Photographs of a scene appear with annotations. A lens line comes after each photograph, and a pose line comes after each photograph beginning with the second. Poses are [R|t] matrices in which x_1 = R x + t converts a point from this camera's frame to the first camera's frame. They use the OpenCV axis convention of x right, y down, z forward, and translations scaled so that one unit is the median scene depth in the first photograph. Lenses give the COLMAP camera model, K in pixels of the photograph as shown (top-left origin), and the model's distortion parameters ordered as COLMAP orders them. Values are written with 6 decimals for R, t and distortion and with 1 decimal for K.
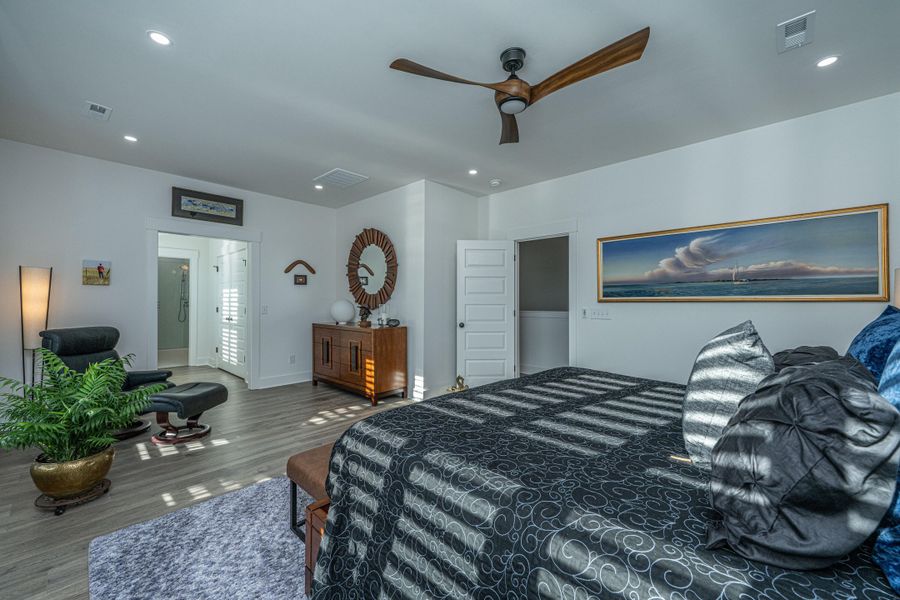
lens RADIAL K [[358.1, 0, 448.6], [0, 358.1, 304.3], [0, 0, 1]] dist [0.000614, -0.000152]
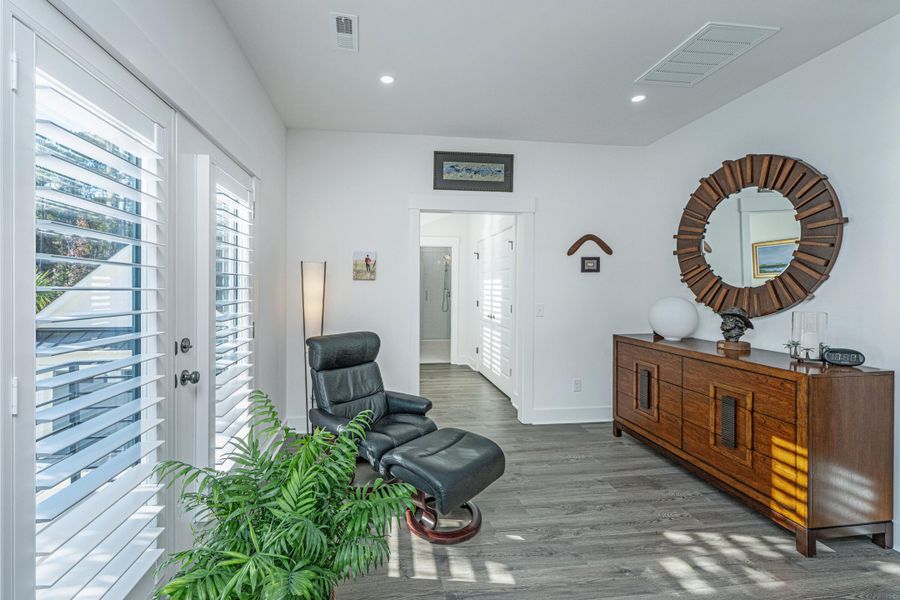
lens RADIAL K [[369.3, 0, 449.6], [0, 369.3, 293.9], [0, 0, 1]] dist [0.000142, 0.000170]
pose [[0.808384, 0.007239, -0.588610, -0.257236], [0.000494, 0.999916, 0.012976, -0.027487], [0.588655, -0.010780, 0.808313, 0.350961]]
